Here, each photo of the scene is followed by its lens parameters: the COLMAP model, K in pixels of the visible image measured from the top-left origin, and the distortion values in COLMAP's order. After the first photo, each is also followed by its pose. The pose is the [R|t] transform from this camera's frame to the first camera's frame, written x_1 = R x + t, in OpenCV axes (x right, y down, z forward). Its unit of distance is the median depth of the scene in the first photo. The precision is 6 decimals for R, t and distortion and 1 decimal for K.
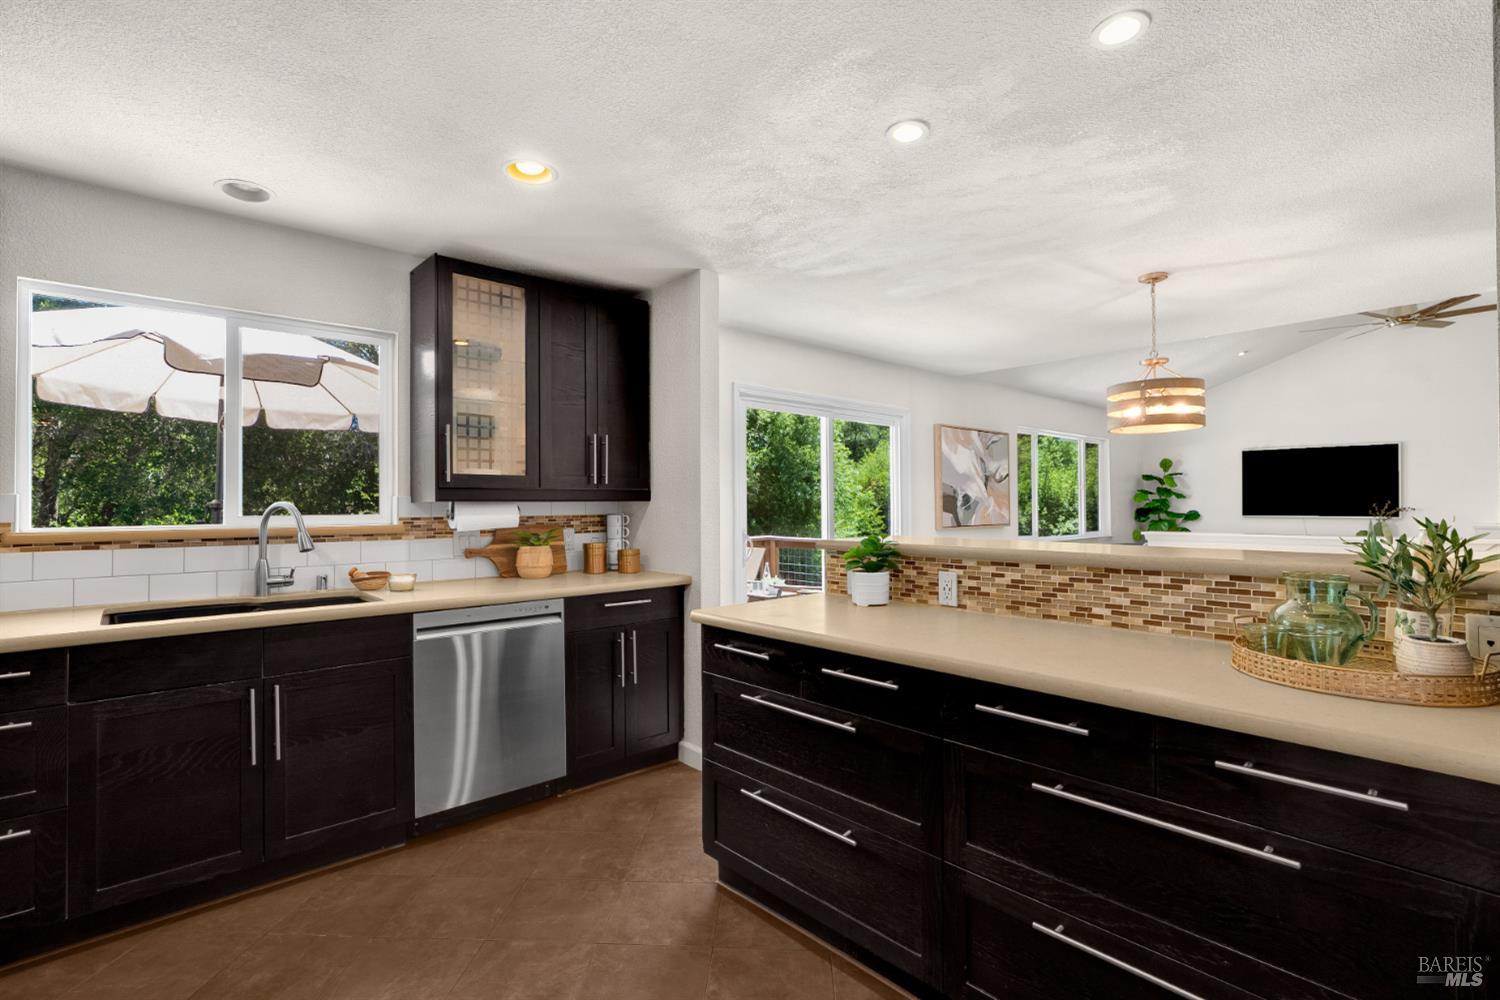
lens RADIAL K [[684.9, 0, 741.4], [0, 684.9, 498.2], [0, 0, 1]] dist [-0.001680, 0.001502]
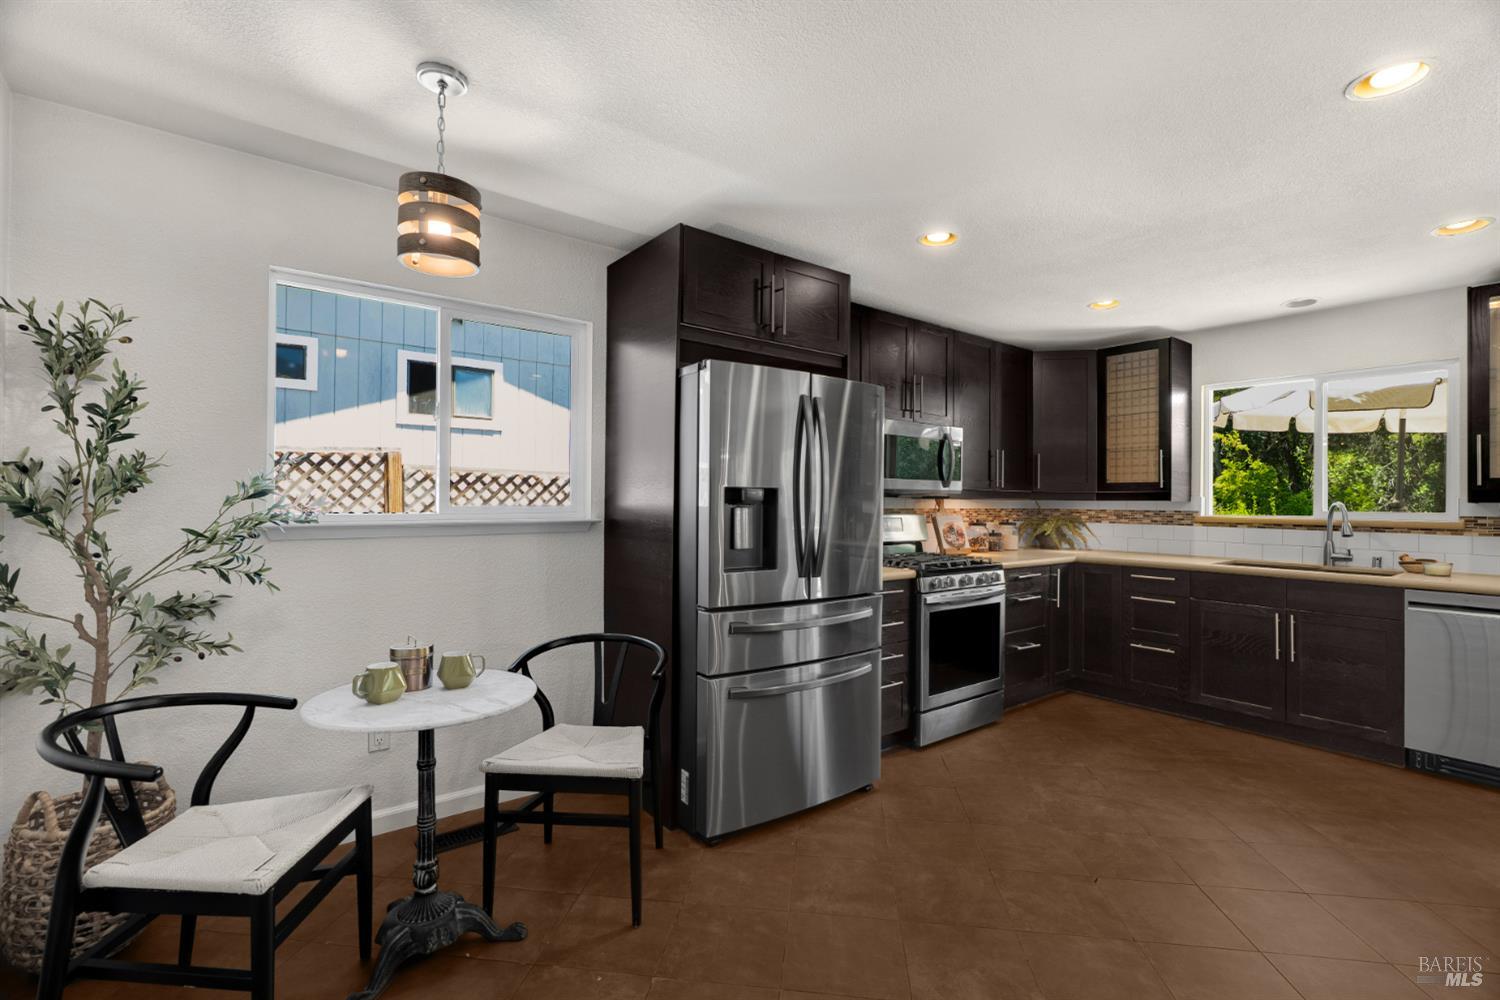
lens RADIAL K [[684.9, 0, 748.7], [0, 684.9, 497.6], [0, 0, 1]] dist [-0.001680, 0.001502]
pose [[-0.065186, 0.002523, -0.997870, 0.750725], [-0.000486, 0.999997, 0.002560, -0.005307], [0.997873, 0.000652, -0.065184, -0.127353]]
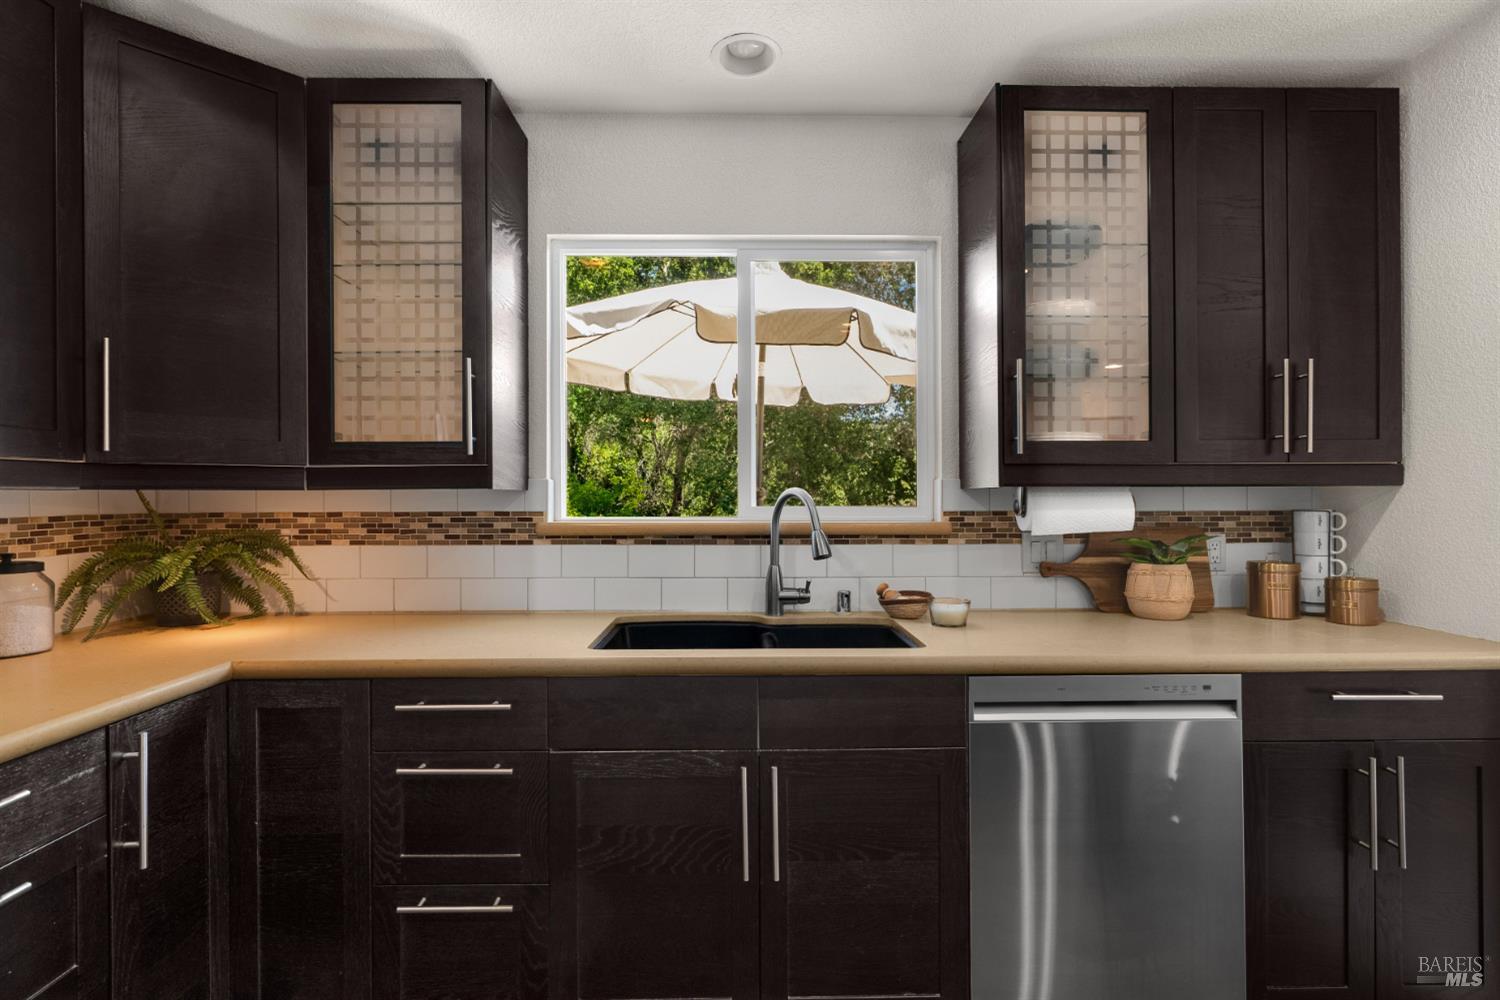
lens RADIAL K [[747.1, 0, 748.7], [0, 747.1, 492.5], [0, 0, 1]] dist [-0.002302, -0.000582]
pose [[0.758166, 0.000935, -0.652061, -0.172093], [0.004171, 0.999972, 0.006283, 0.004914], [0.652048, -0.007483, 0.758140, 0.329438]]
